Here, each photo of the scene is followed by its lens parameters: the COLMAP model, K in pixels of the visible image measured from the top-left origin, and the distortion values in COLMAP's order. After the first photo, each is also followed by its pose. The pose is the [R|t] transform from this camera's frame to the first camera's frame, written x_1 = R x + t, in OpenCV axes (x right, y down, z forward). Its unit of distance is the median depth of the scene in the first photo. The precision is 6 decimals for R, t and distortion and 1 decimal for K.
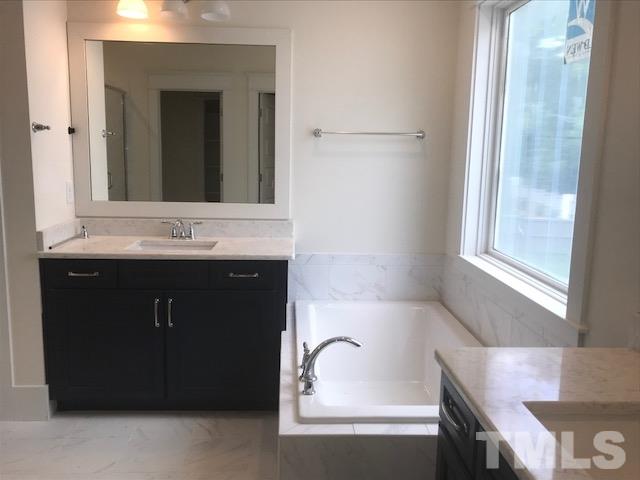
lens RADIAL K [[563.0, 0, 315.7], [0, 563.0, 236.5], [0, 0, 1]] dist [0.139719, -0.325377]
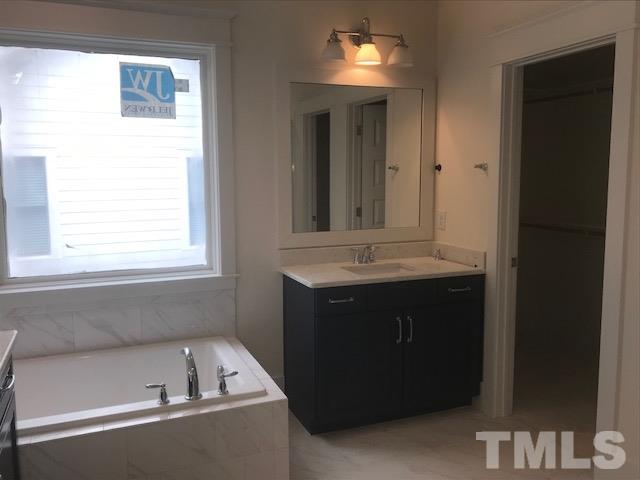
lens RADIAL K [[563.0, 0, 315.7], [0, 563.0, 236.5], [0, 0, 1]] dist [0.139719, -0.325377]
pose [[0.945979, -0.061007, 0.318438, -0.686182], [0.077180, 0.996277, -0.038407, -0.013432], [-0.314909, 0.060909, 0.947165, 0.001960]]
